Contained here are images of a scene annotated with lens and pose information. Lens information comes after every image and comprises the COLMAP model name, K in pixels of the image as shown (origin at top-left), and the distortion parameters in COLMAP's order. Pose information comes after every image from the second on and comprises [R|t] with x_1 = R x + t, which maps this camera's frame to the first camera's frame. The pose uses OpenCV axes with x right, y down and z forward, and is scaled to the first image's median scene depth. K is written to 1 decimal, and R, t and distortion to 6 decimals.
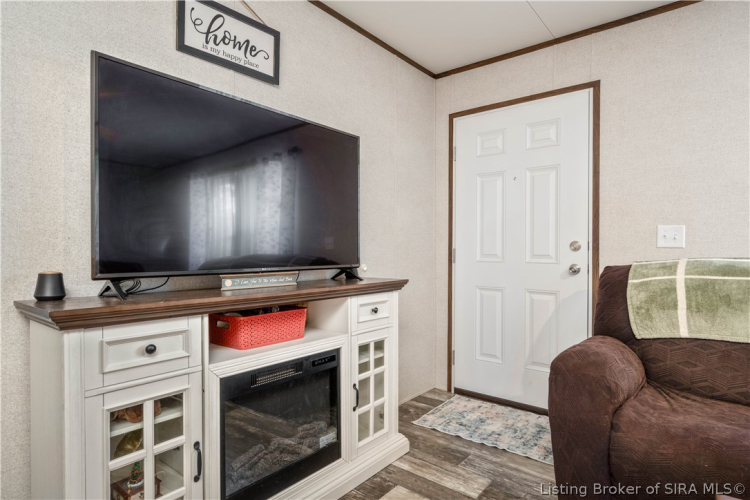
lens RADIAL K [[413.1, 0, 388.3], [0, 413.1, 251.1], [0, 0, 1]] dist [-0.000328, -0.000019]
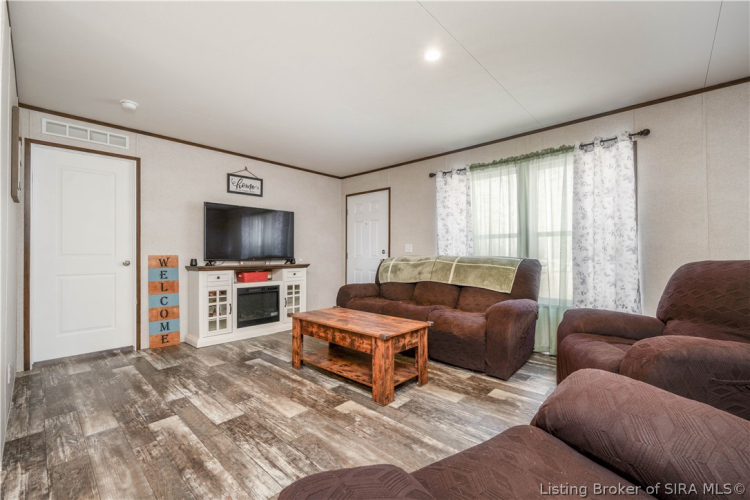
lens RADIAL K [[342.2, 0, 397.0], [0, 342.2, 252.0], [0, 0, 1]] dist [-0.002289, -0.000842]
pose [[0.998106, -0.000485, -0.061518, 0.855148], [-0.000030, 0.999965, -0.008366, 0.008712], [0.061520, 0.008352, 0.998071, -1.389477]]
